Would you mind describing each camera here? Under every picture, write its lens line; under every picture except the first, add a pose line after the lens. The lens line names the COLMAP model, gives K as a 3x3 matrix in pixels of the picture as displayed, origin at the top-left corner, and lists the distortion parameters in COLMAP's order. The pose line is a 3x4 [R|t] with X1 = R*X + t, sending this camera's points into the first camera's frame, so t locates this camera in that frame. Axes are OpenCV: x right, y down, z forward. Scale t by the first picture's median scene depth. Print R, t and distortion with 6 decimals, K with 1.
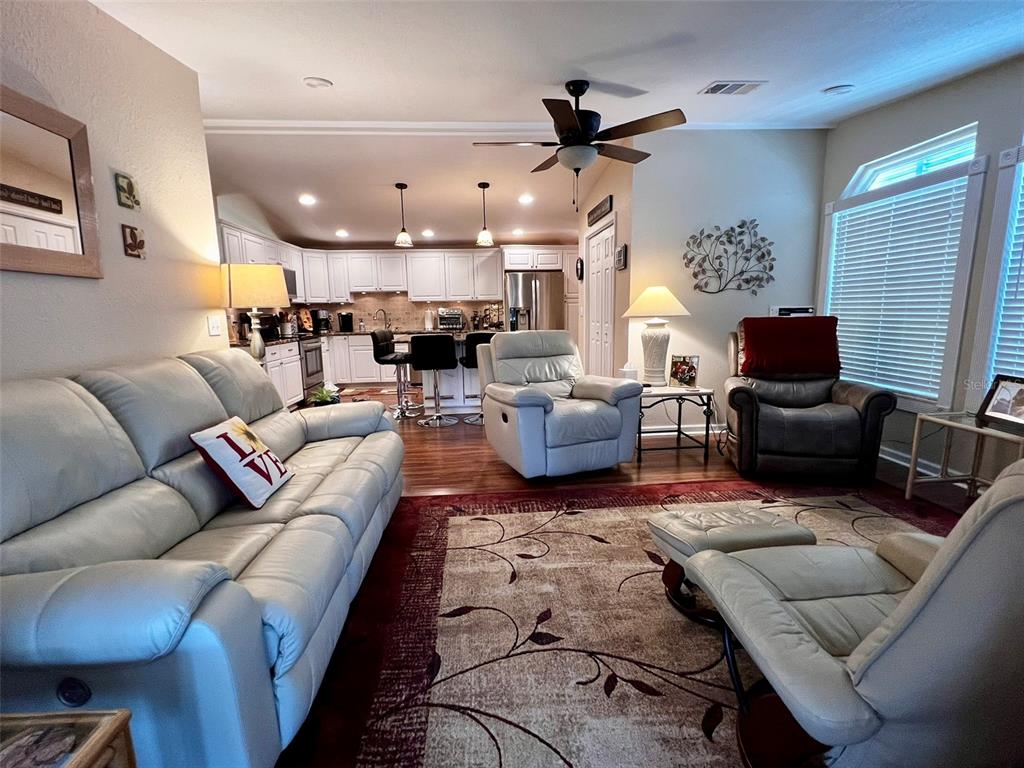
lens RADIAL K [[473.7, 0, 514.1], [0, 473.7, 387.5], [0, 0, 1]] dist [0.003908, -0.000411]
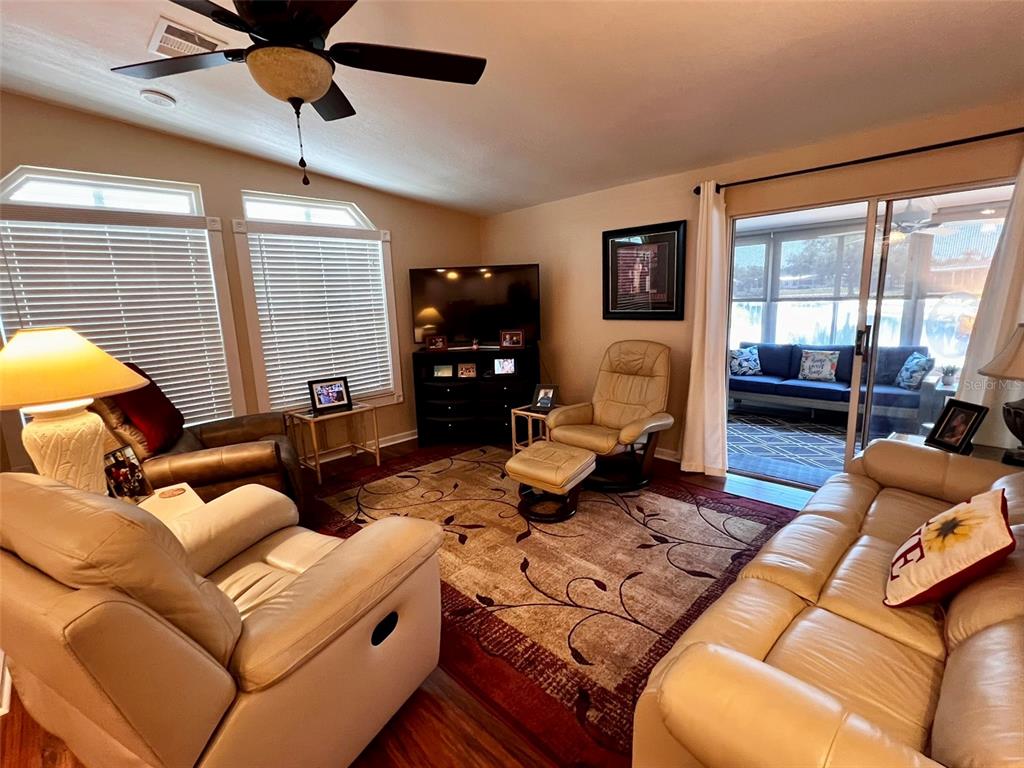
lens RADIAL K [[473.7, 0, 514.1], [0, 473.7, 385.0], [0, 0, 1]] dist [0.003908, -0.000411]
pose [[-0.640610, -0.098717, 0.761495, -0.474459], [0.178204, 0.945513, 0.272487, -0.283788], [-0.746902, 0.310259, -0.588113, 1.309371]]
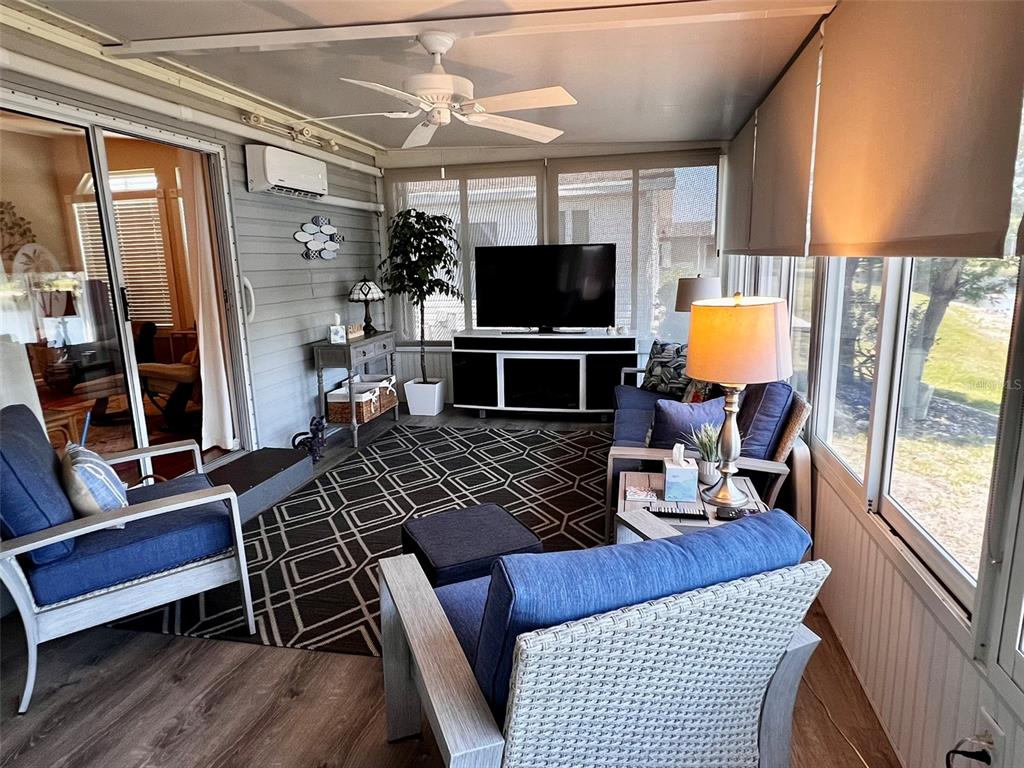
lens RADIAL K [[628.4, 0, 512.9], [0, 628.4, 385.2], [0, 0, 1]] dist [-0.000587, -0.000939]
pose [[0.285746, -0.178537, 0.941527, -1.053381], [0.177928, 0.975293, 0.130940, 0.173488], [-0.941643, 0.130109, 0.310453, -0.938675]]
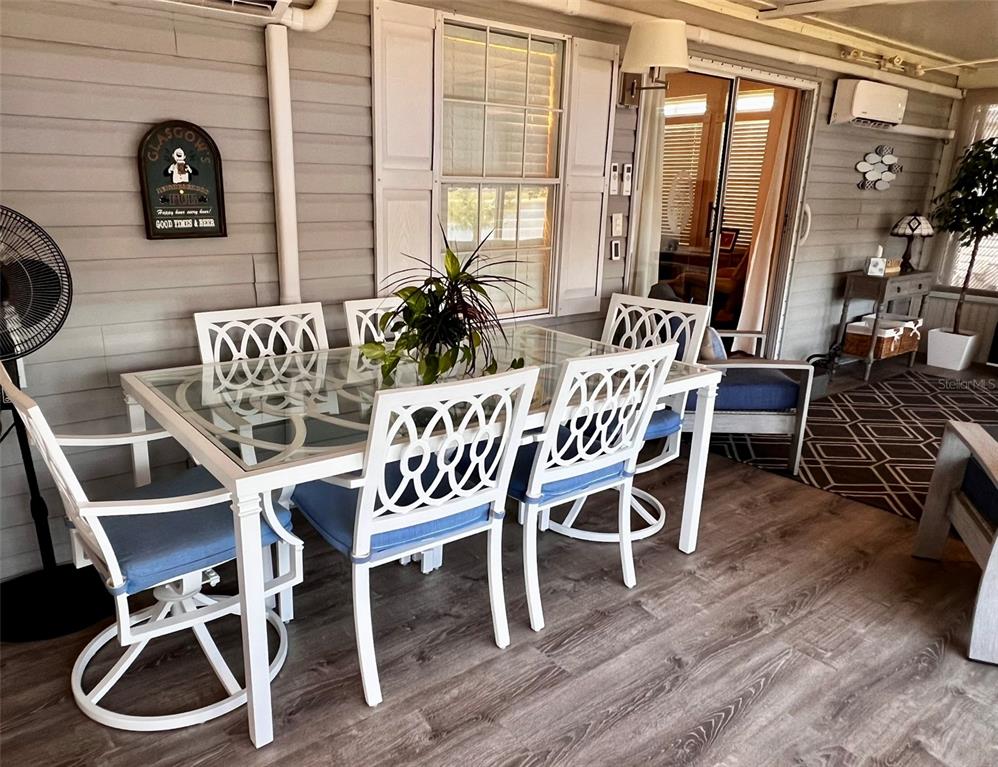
lens RADIAL K [[709.2, 0, 474.5], [0, 709.2, 403.6], [0, 0, 1]] dist [-0.006541, 0.004241]
pose [[0.841487, -0.126574, 0.525242, -1.523036], [0.054154, 0.987034, 0.151098, 0.193733], [-0.537557, -0.098703, 0.837431, -1.043769]]
